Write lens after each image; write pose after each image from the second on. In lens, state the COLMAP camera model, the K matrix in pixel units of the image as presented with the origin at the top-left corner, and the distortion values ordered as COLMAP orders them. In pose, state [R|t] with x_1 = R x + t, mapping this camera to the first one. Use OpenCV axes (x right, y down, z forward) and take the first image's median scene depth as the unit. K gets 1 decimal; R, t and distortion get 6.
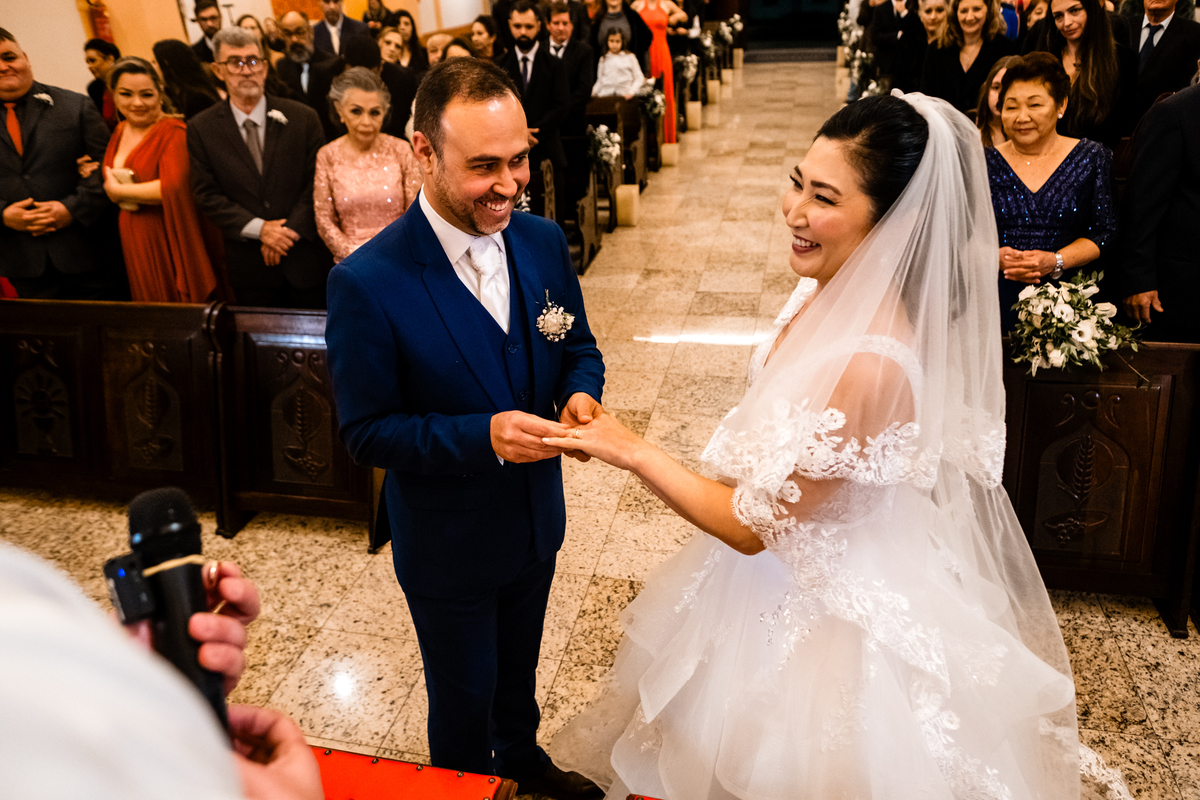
lens RADIAL K [[815.4, 0, 608.2], [0, 815.4, 402.4], [0, 0, 1]] dist [-0.009051, 0.001625]
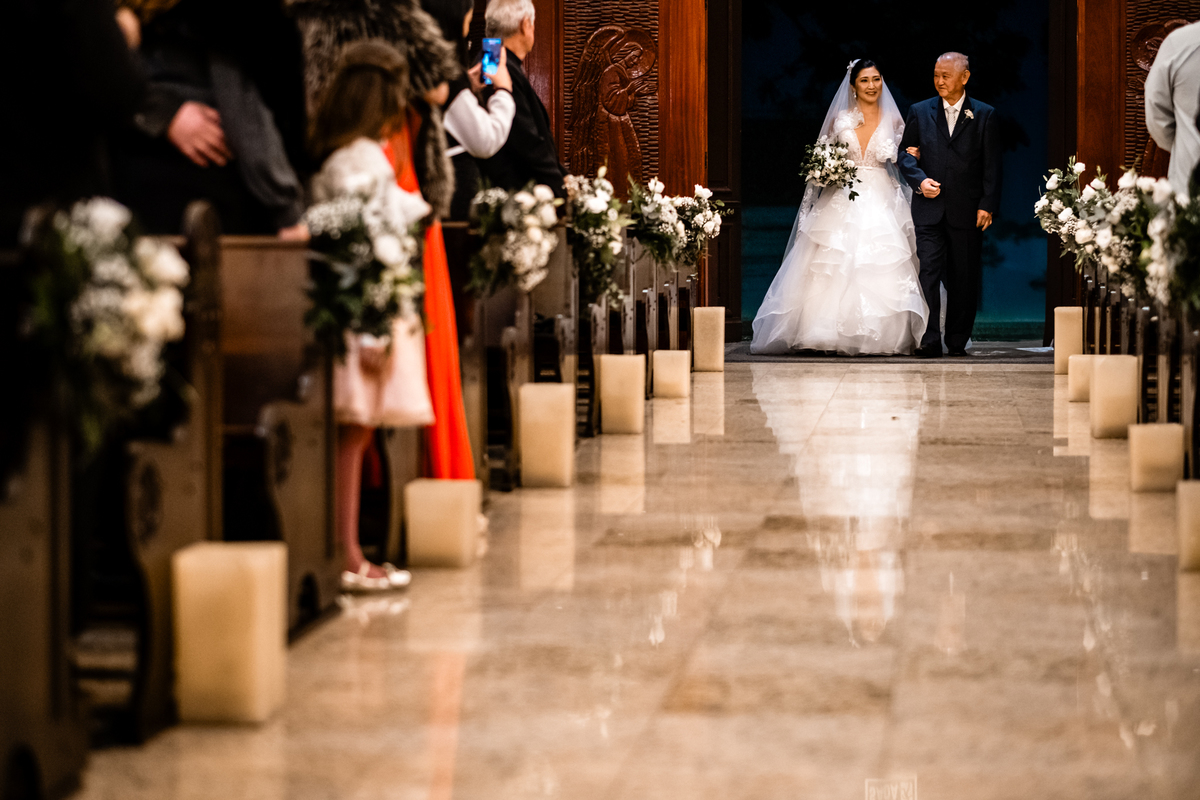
lens RADIAL K [[2805.0, 0, 601.2], [0, 2805.0, 399.9], [0, 0, 1]] dist [-0.037492, 0.000000]
pose [[0.993323, 0.042256, 0.107350, 0.038909], [0.007082, 0.906418, -0.422323, 0.018473], [-0.115149, 0.420264, 0.900066, 0.282550]]
